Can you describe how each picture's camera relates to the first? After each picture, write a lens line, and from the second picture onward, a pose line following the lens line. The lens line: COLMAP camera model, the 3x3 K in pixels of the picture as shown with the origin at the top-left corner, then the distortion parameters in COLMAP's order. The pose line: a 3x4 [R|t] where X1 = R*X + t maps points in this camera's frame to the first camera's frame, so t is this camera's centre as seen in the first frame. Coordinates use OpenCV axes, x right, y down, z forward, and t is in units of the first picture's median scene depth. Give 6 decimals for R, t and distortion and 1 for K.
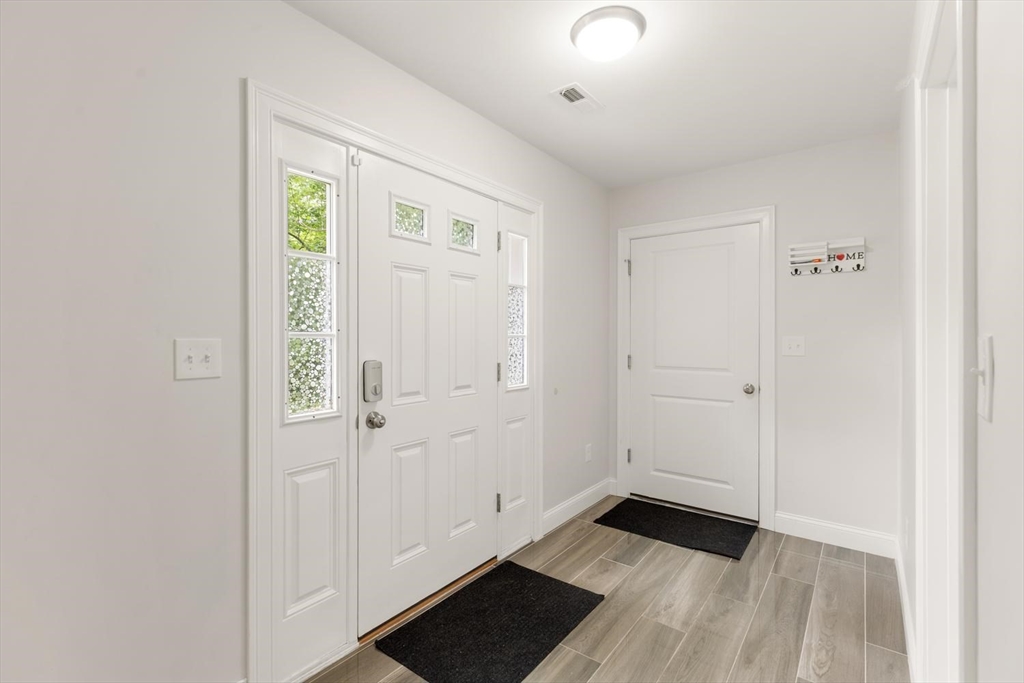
lens RADIAL K [[462.7, 0, 510.5], [0, 462.7, 334.1], [0, 0, 1]] dist [0.007857, -0.000265]
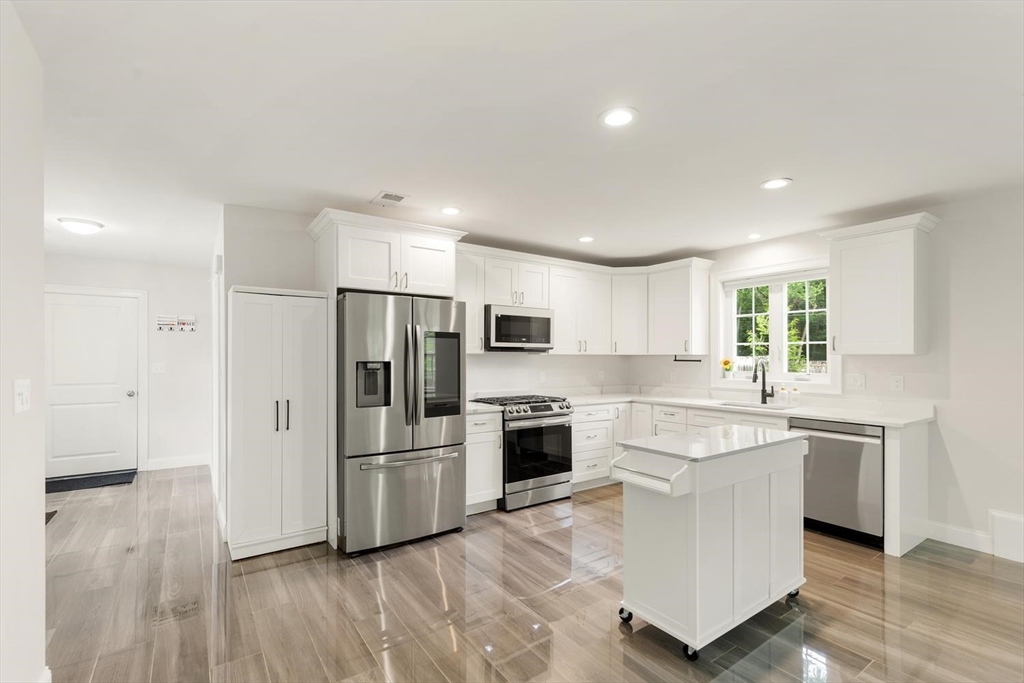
lens RADIAL K [[475.4, 0, 516.9], [0, 475.4, 358.4], [0, 0, 1]] dist [0.008602, -0.001155]
pose [[0.307973, -0.004678, 0.951384, -0.810189], [0.001487, 0.999989, 0.004435, -0.020552], [-0.951394, 0.000049, 0.307976, -1.007637]]
